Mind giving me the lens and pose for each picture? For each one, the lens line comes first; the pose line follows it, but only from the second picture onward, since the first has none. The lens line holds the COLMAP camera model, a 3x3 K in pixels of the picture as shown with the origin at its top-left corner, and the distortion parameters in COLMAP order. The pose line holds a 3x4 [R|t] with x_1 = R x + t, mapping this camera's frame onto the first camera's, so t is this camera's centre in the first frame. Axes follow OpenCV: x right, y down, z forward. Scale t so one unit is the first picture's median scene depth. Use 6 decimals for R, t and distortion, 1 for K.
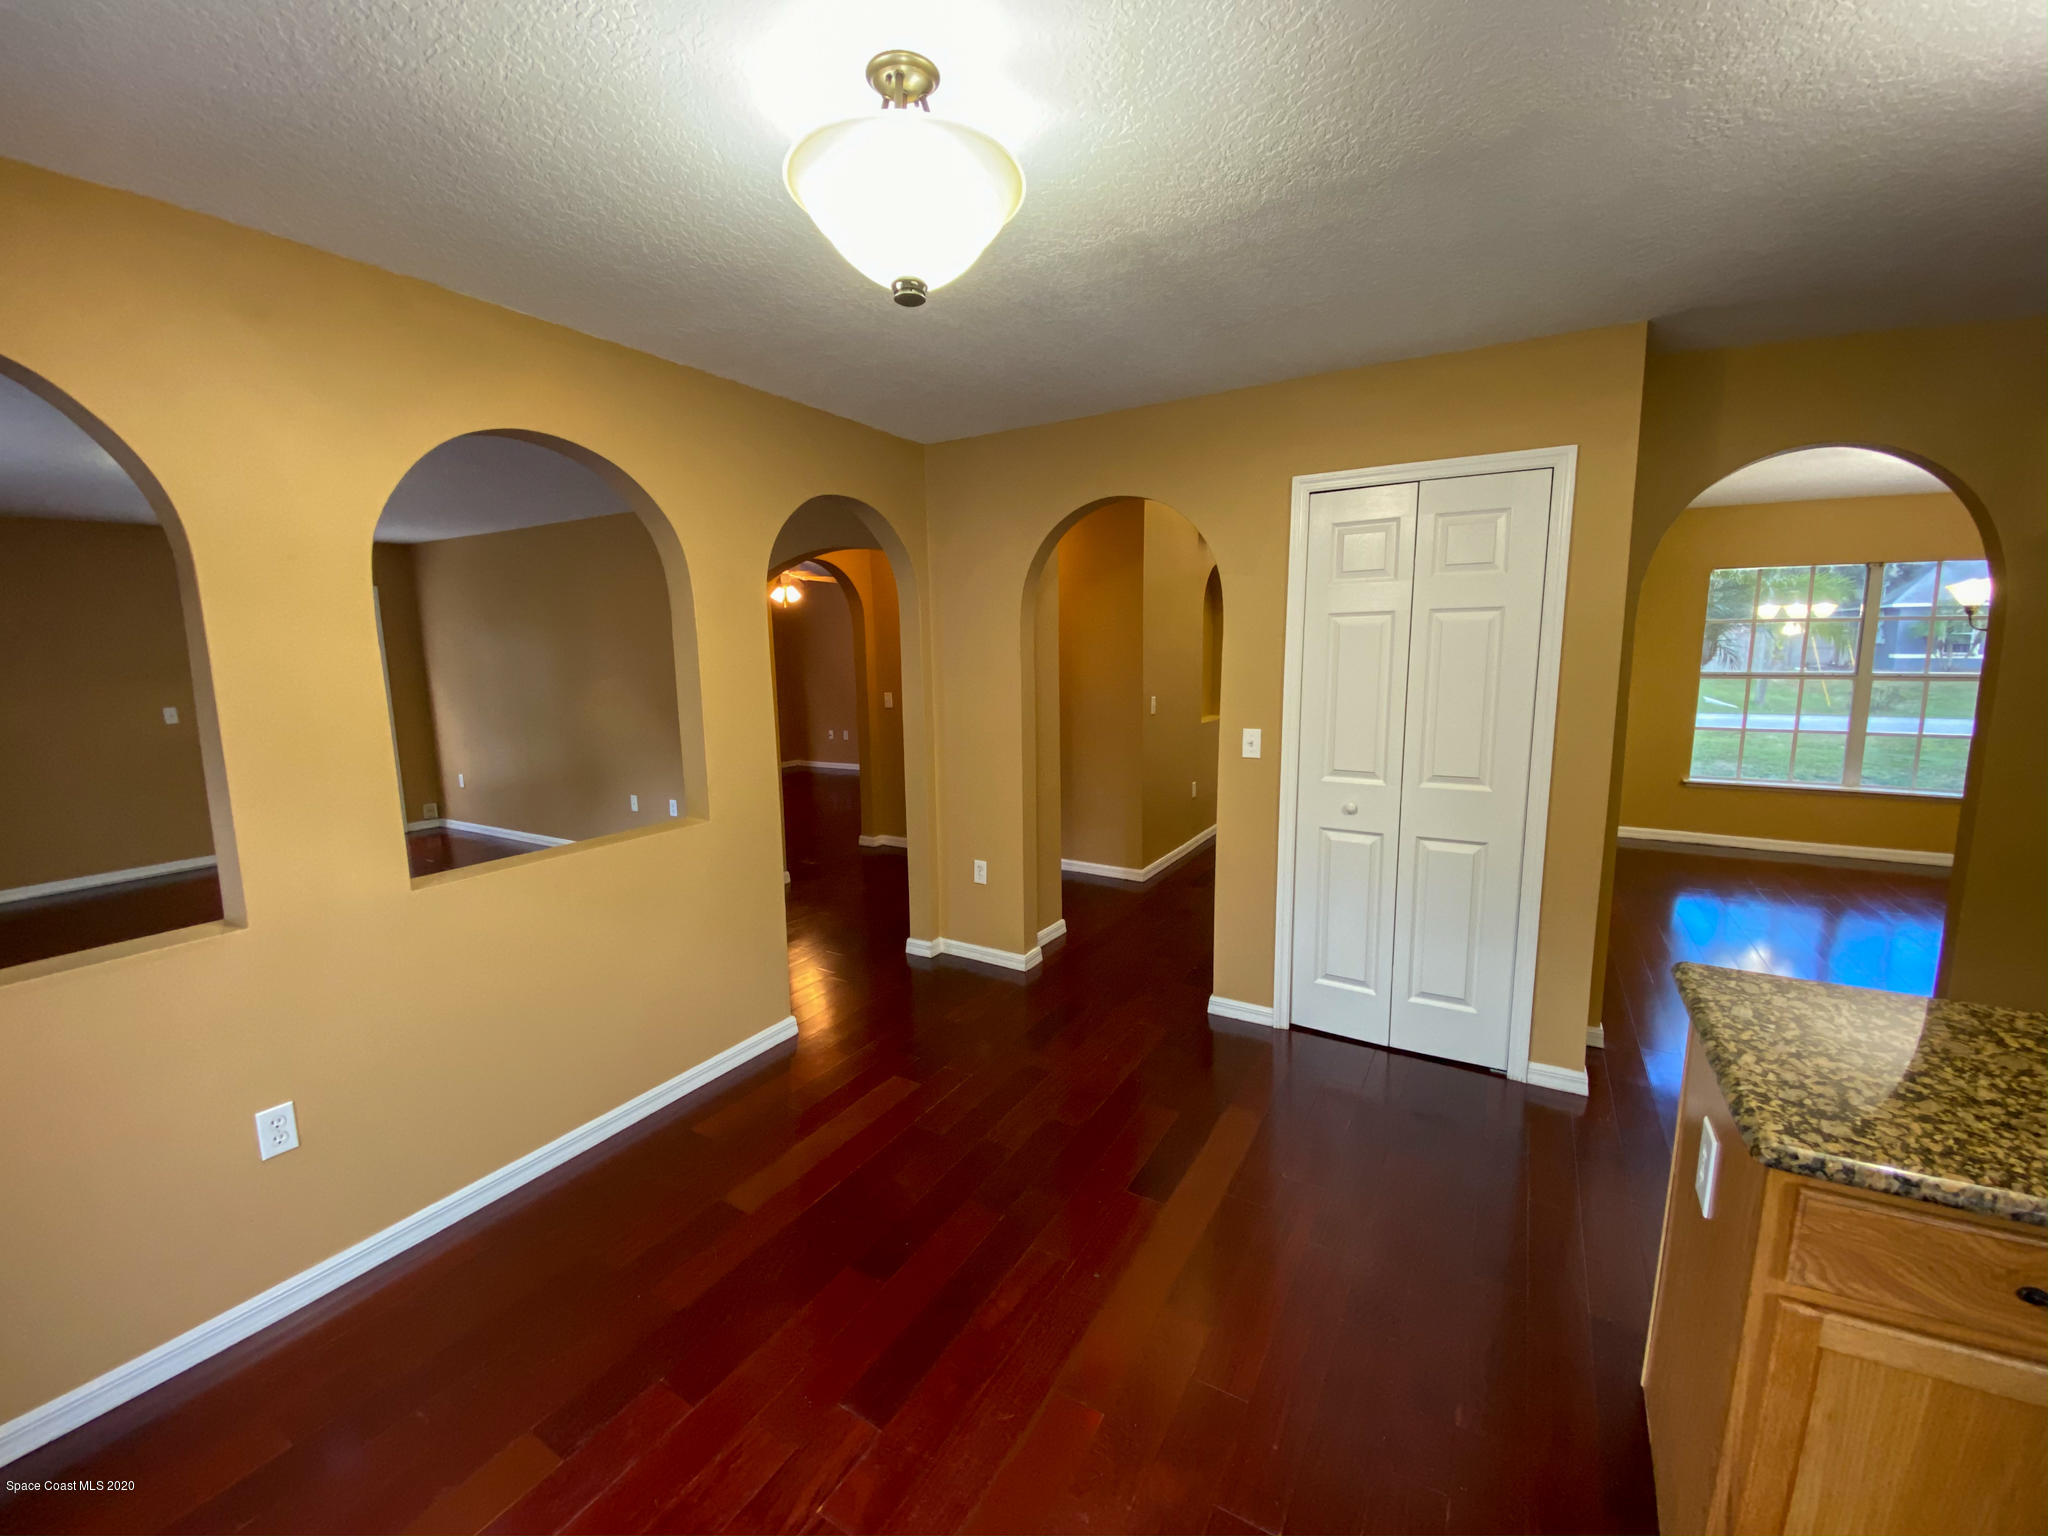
lens RADIAL K [[828.3, 0, 1028.6], [0, 828.3, 767.0], [0, 0, 1]] dist [0.043669, -0.018279]
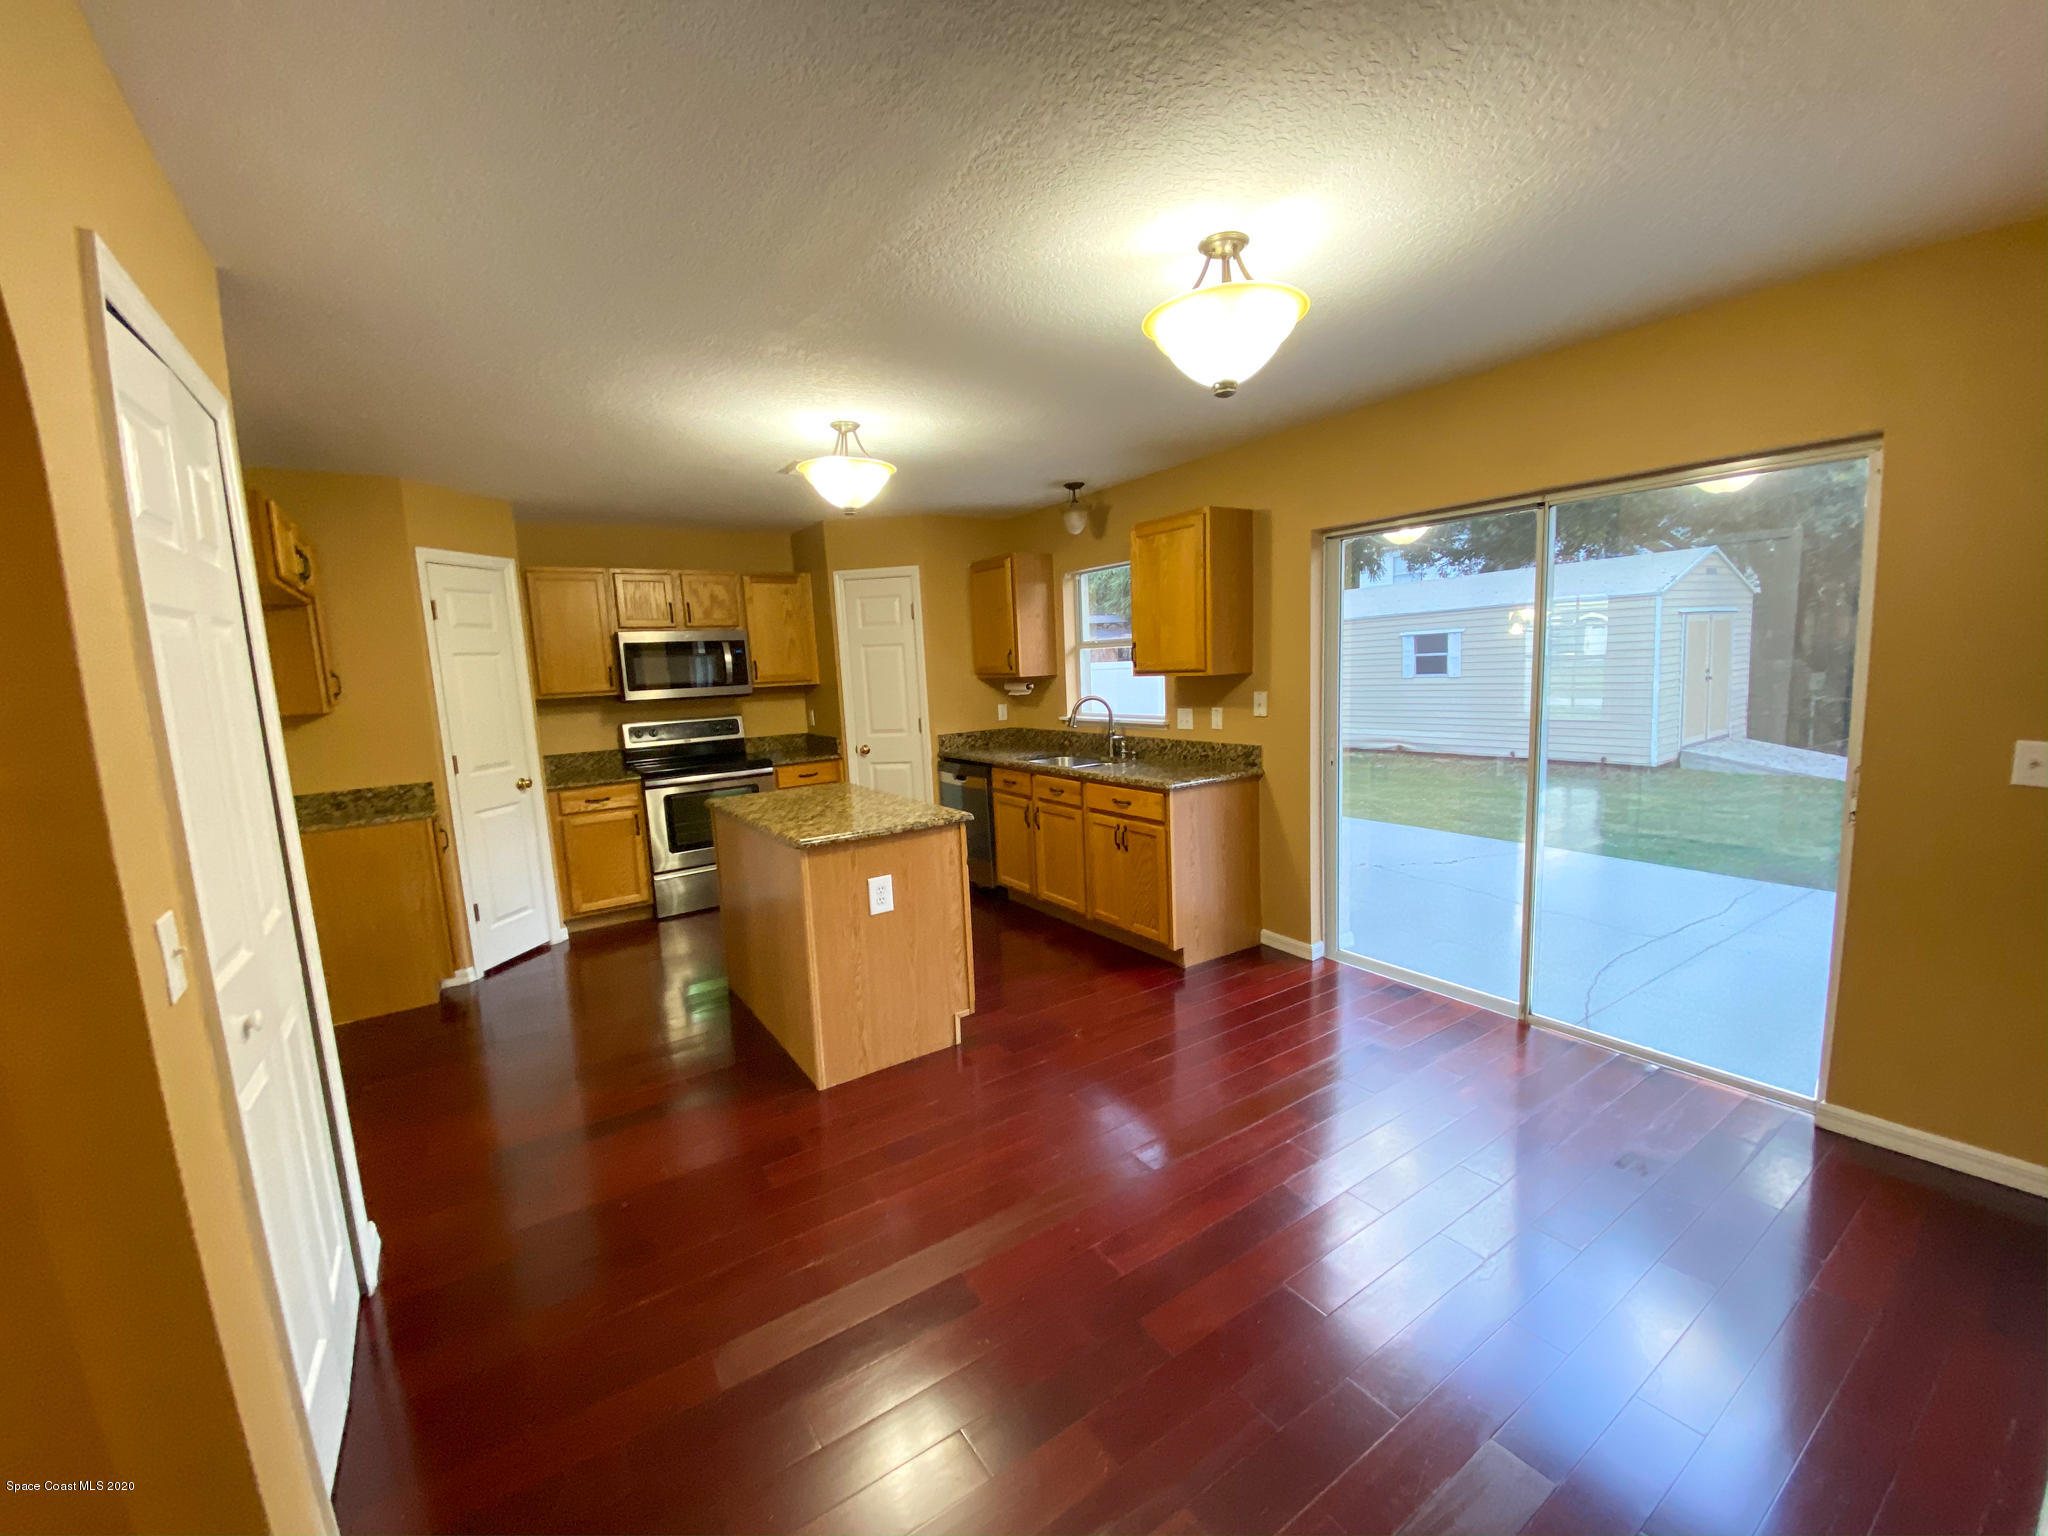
lens RADIAL K [[828.3, 0, 1028.6], [0, 828.3, 767.0], [0, 0, 1]] dist [0.043669, -0.018279]
pose [[-0.903092, -0.003413, 0.429434, -0.387659], [0.119573, 0.958427, 0.259077, -0.303880], [-0.412465, 0.285319, -0.865139, 2.322234]]
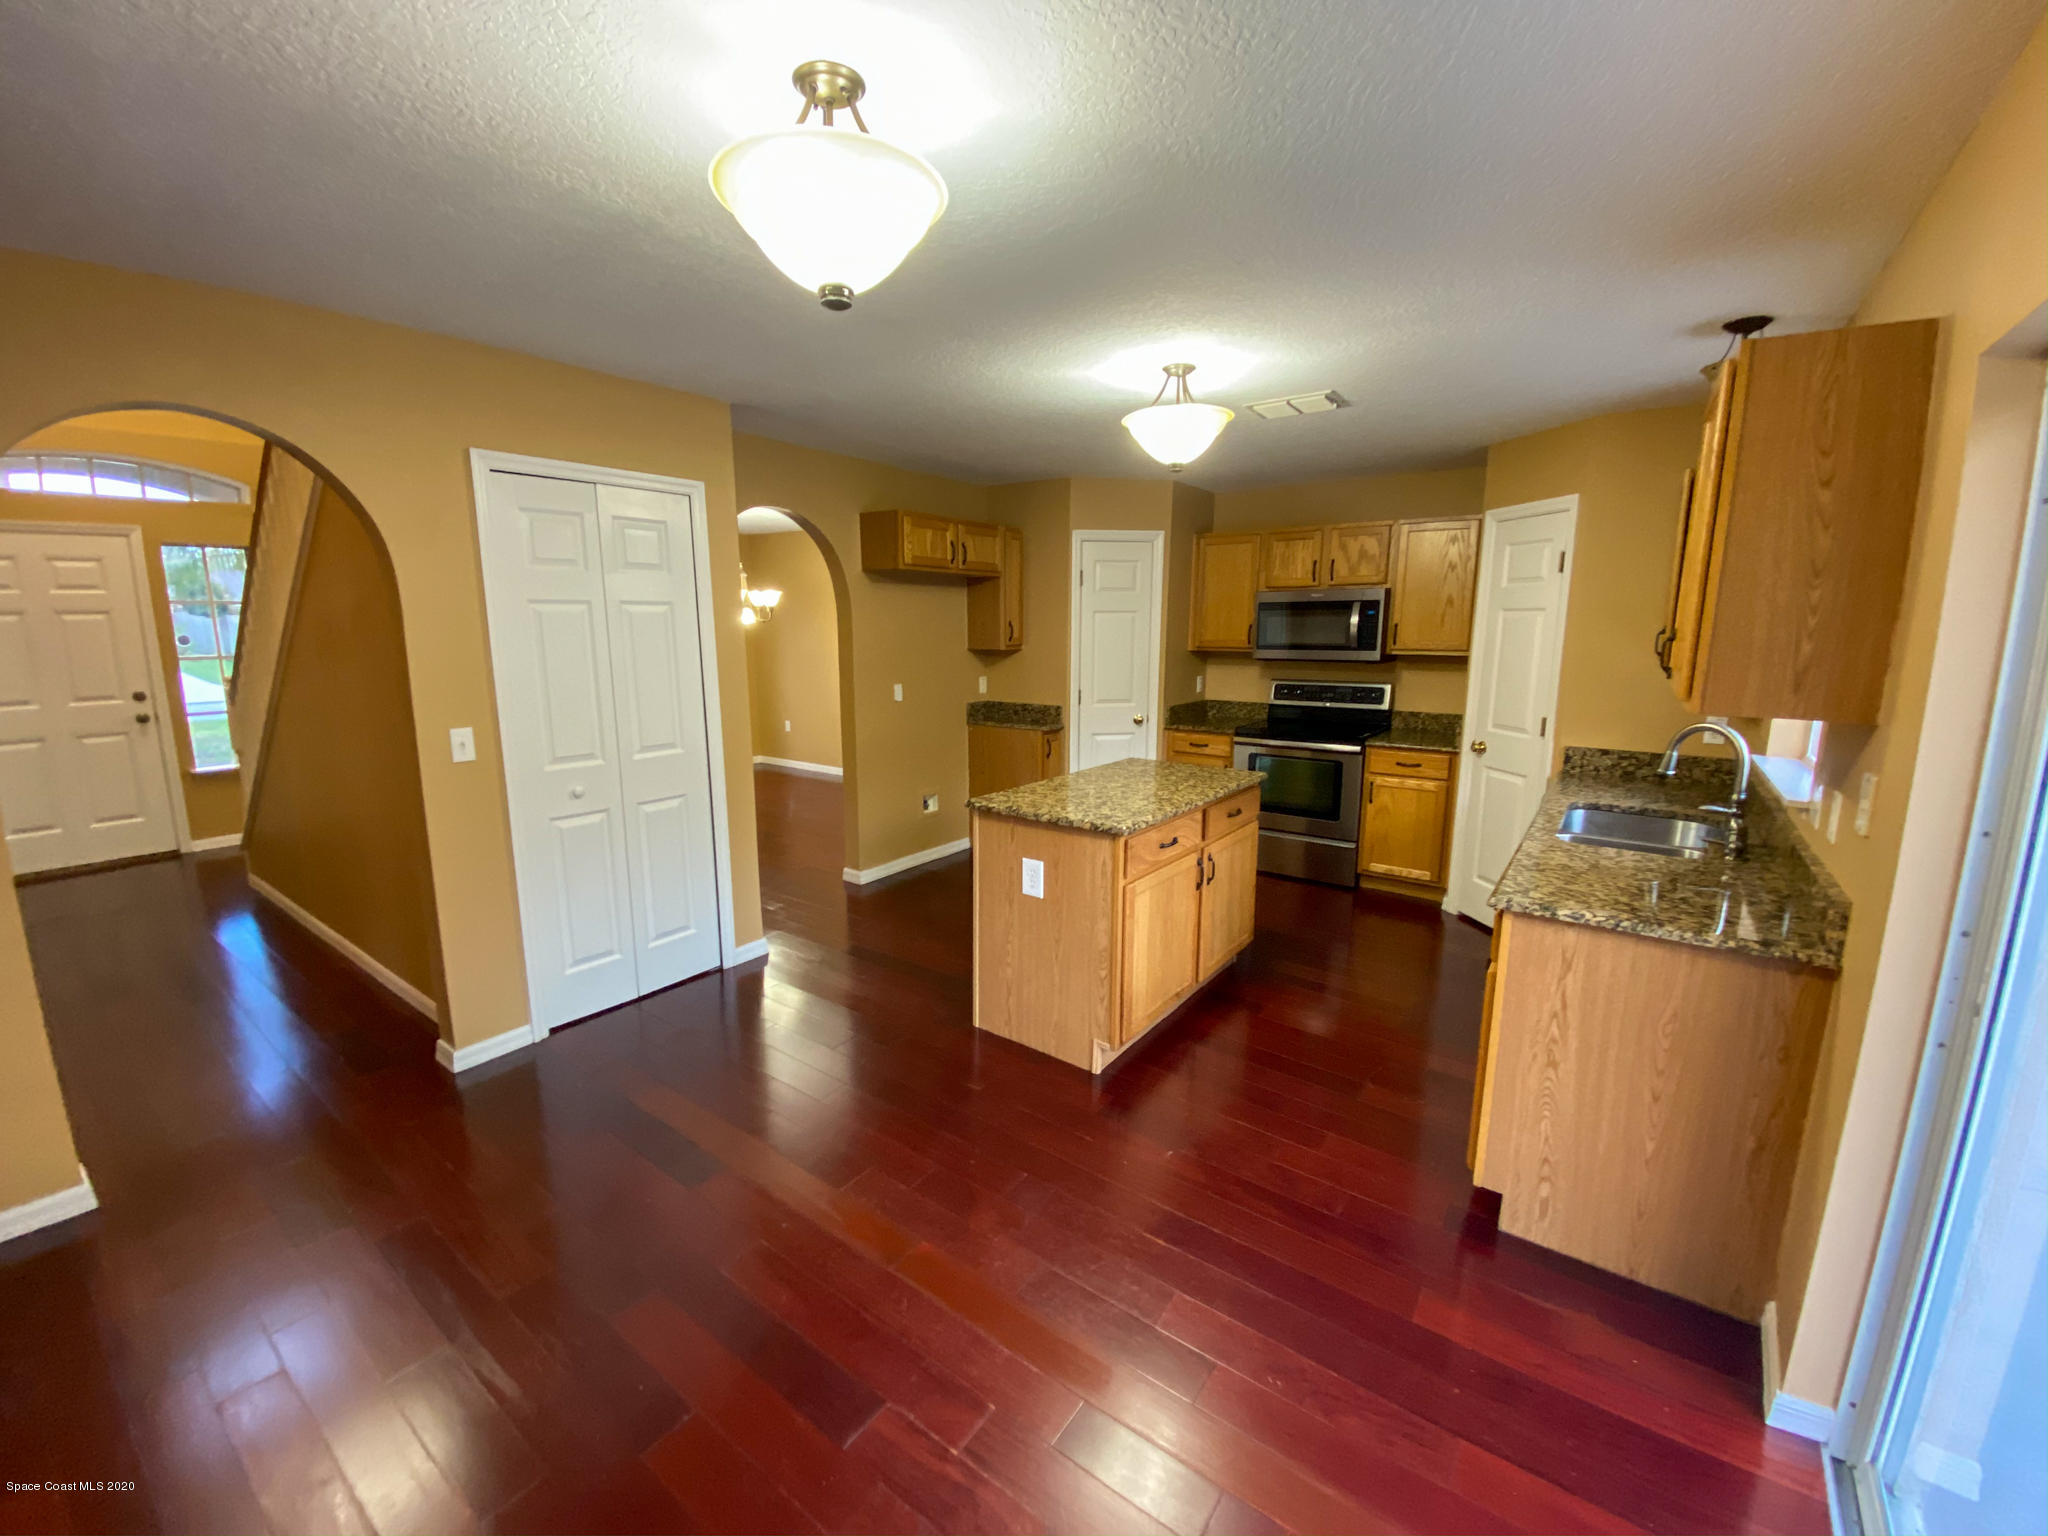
lens RADIAL K [[823.8, 0, 1013.2], [0, 823.8, 768.8], [0, 0, 1]] dist [0.011154, -0.018055]
pose [[0.120393, -0.162753, 0.979294, -1.053812], [0.150022, 0.978123, 0.144115, -0.086737], [-0.981325, 0.129566, 0.142175, 0.643417]]
